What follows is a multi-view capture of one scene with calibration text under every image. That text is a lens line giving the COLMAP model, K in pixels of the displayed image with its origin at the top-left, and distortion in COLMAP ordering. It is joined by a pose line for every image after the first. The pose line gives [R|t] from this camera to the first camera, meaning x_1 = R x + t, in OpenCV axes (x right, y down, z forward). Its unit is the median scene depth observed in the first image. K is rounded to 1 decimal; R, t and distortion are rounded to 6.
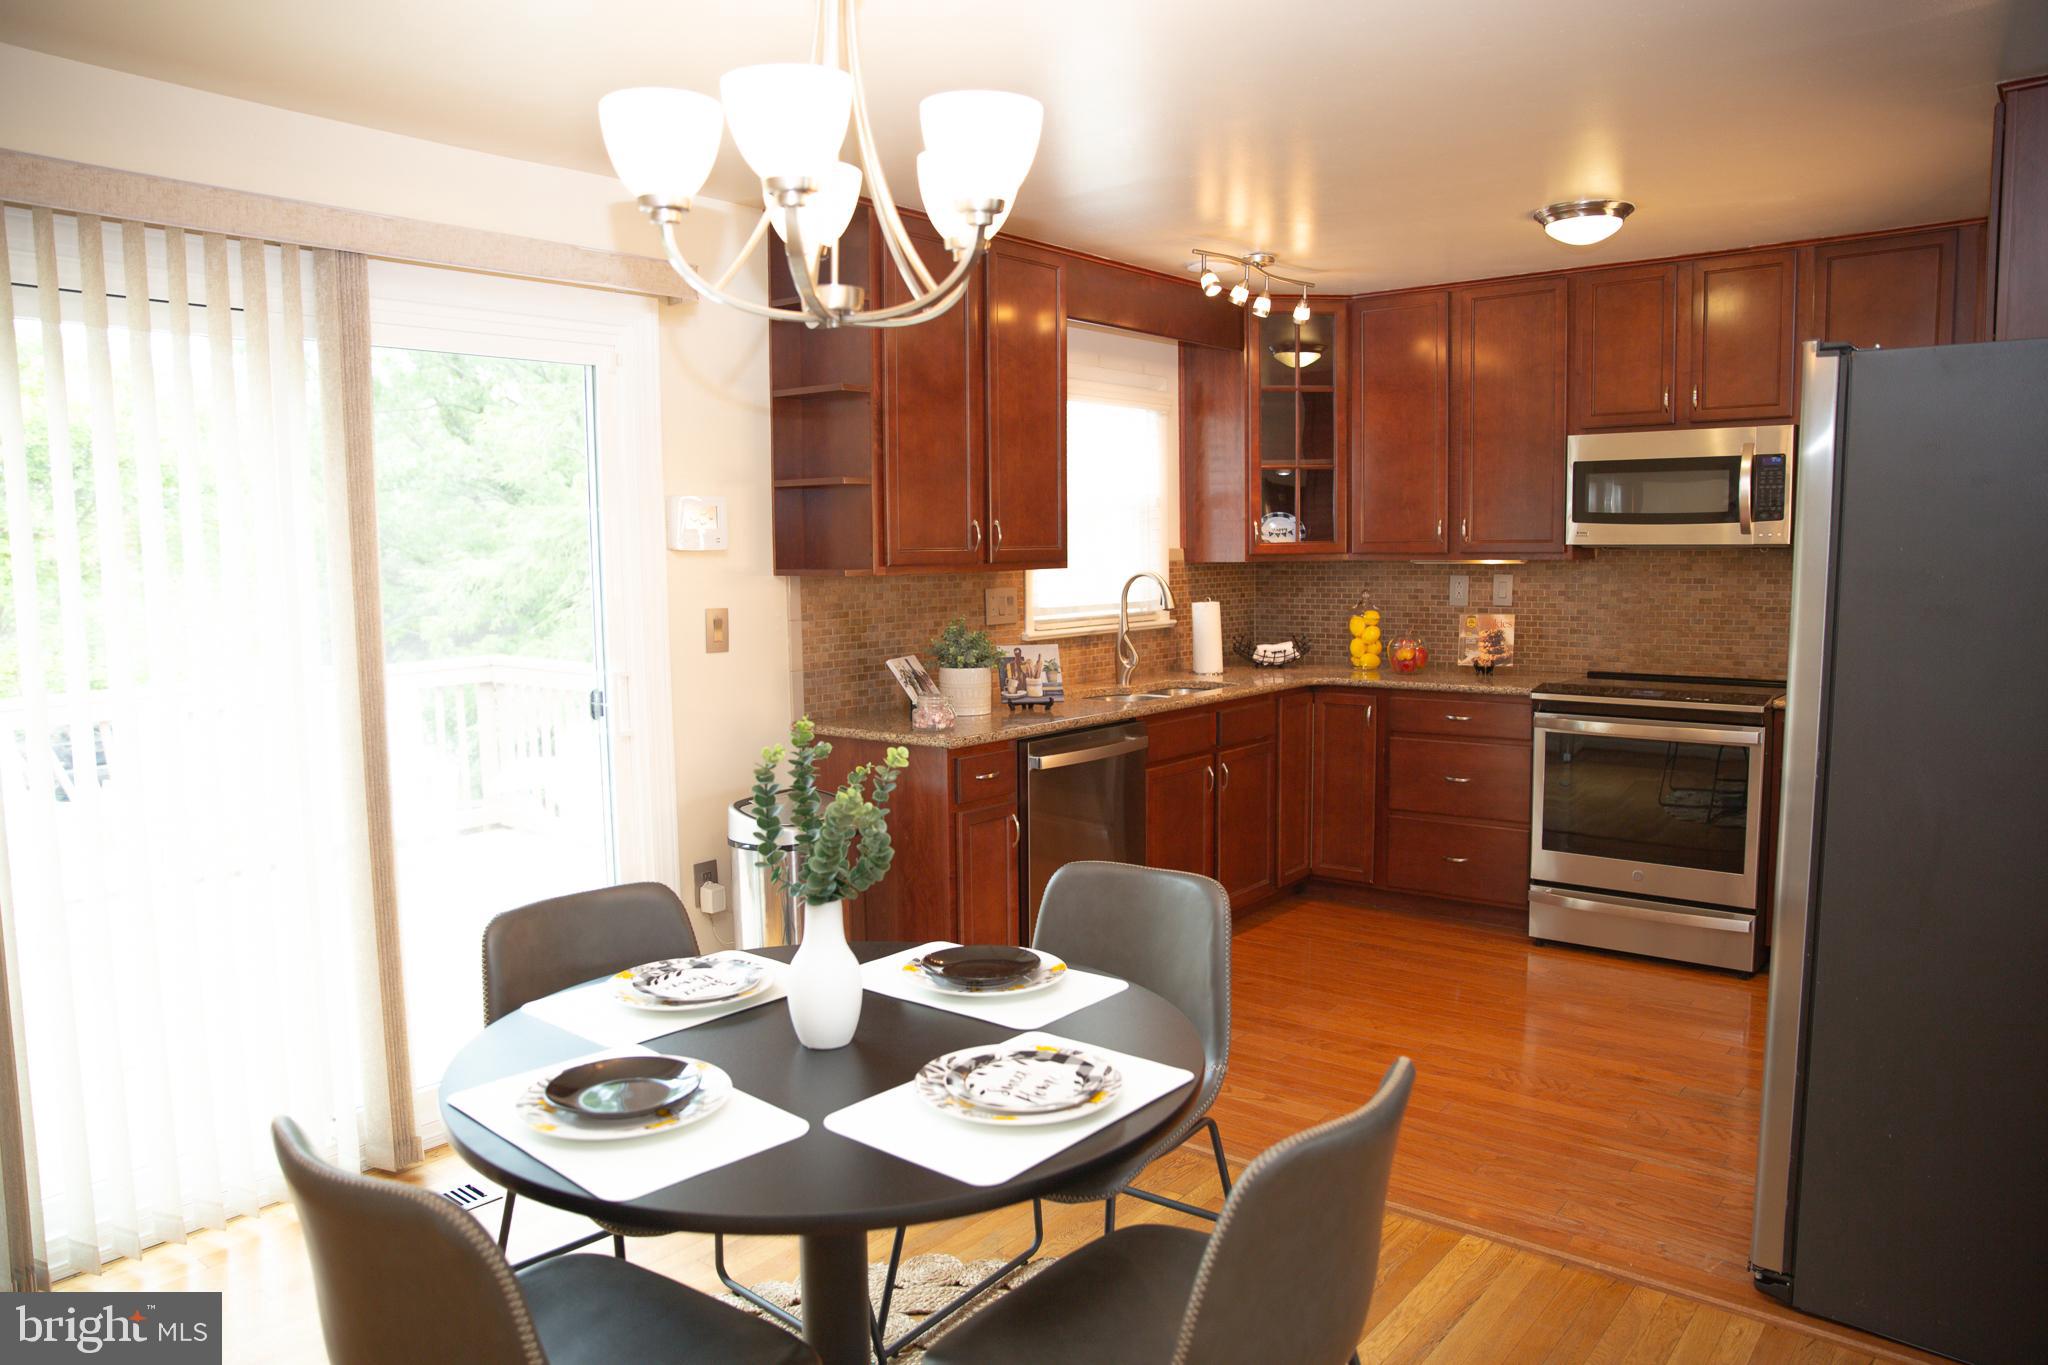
lens RADIAL K [[1389.5, 0, 1024.0], [0, 1389.5, 682.5], [0, 0, 1]] dist [-0.107388, 0.077573]
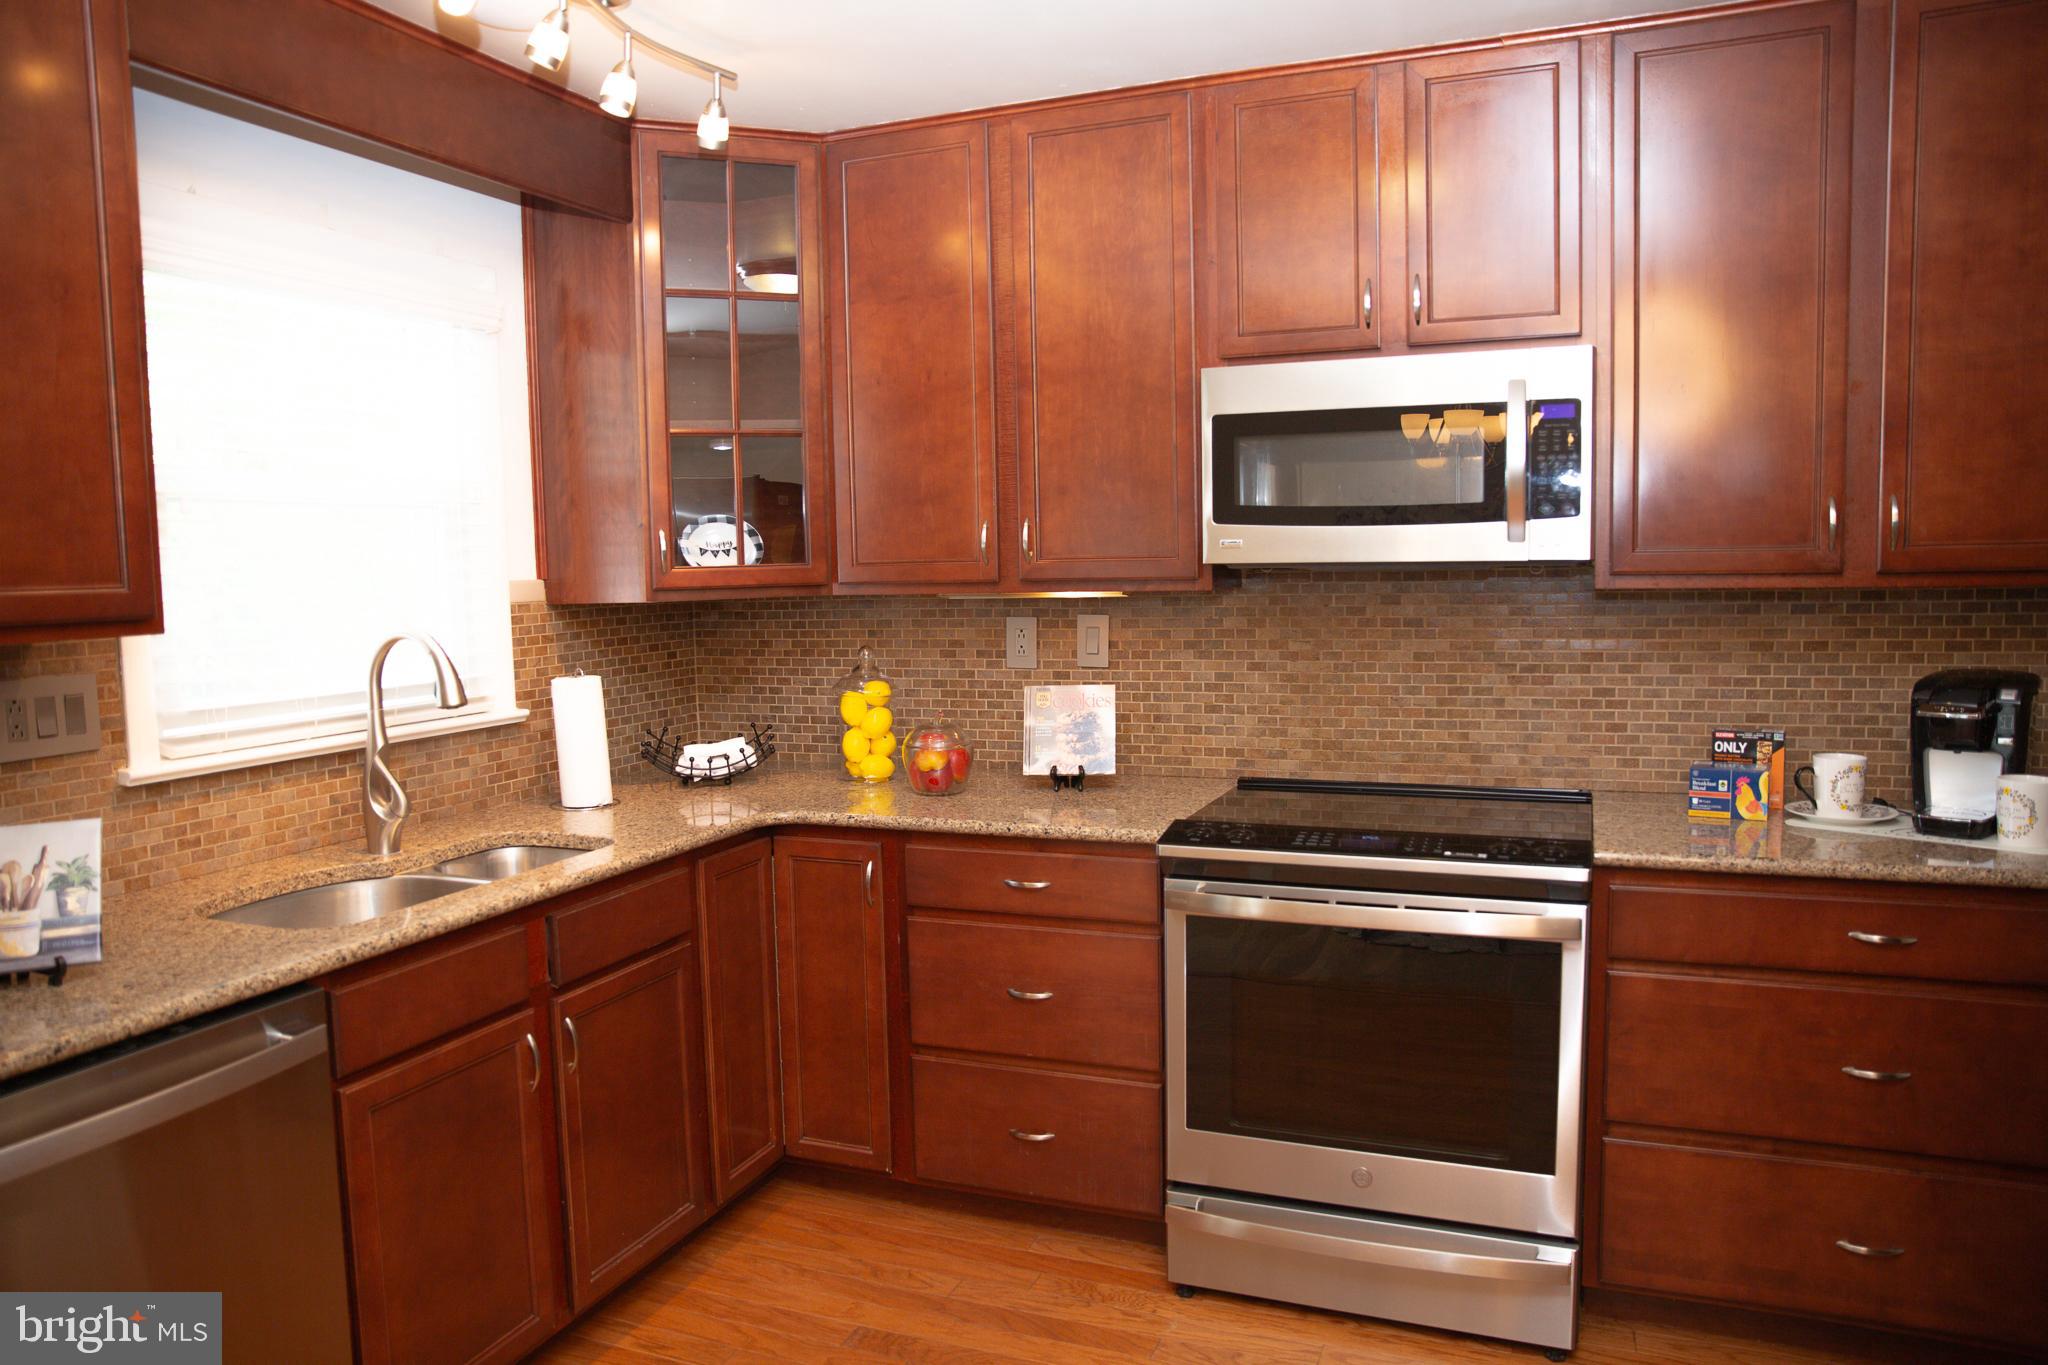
lens RADIAL K [[1389.5, 0, 1024.0], [0, 1389.5, 682.5], [0, 0, 1]] dist [-0.107388, 0.077573]
pose [[0.954999, -0.032030, 0.294876, 0.149687], [0.036286, 0.999301, -0.008970, -0.047343], [-0.294382, 0.019266, 0.955494, 0.456518]]
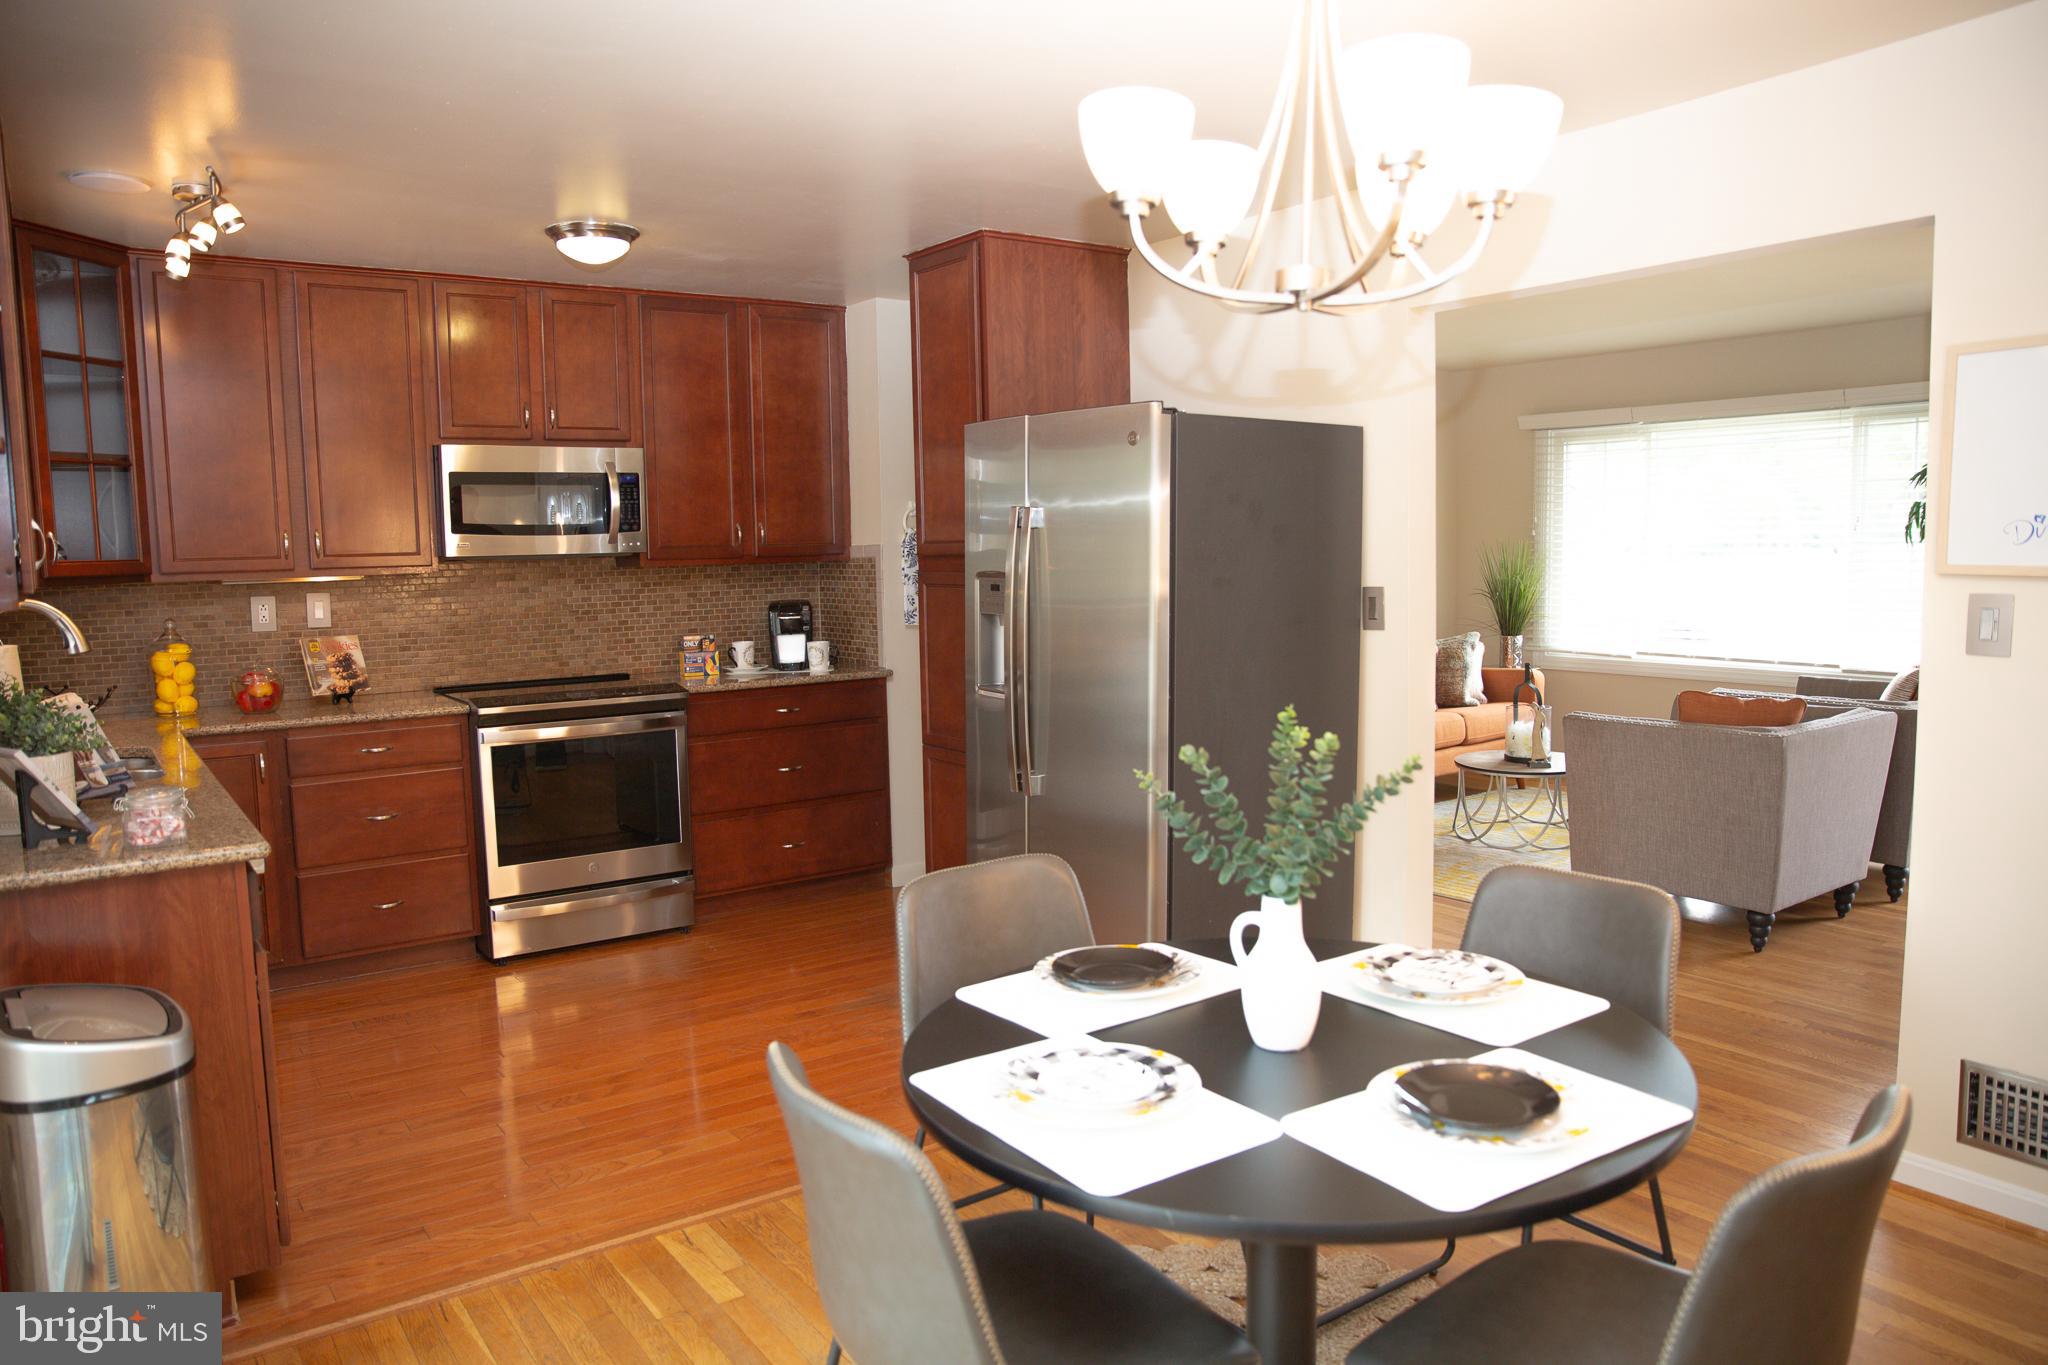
lens RADIAL K [[1389.5, 0, 1024.0], [0, 1389.5, 682.5], [0, 0, 1]] dist [-0.107388, 0.077573]
pose [[0.260659, -0.089046, 0.961316, -0.414033], [0.109130, 0.992073, 0.062304, -0.026416], [-0.959243, 0.088668, 0.268310, 0.336122]]
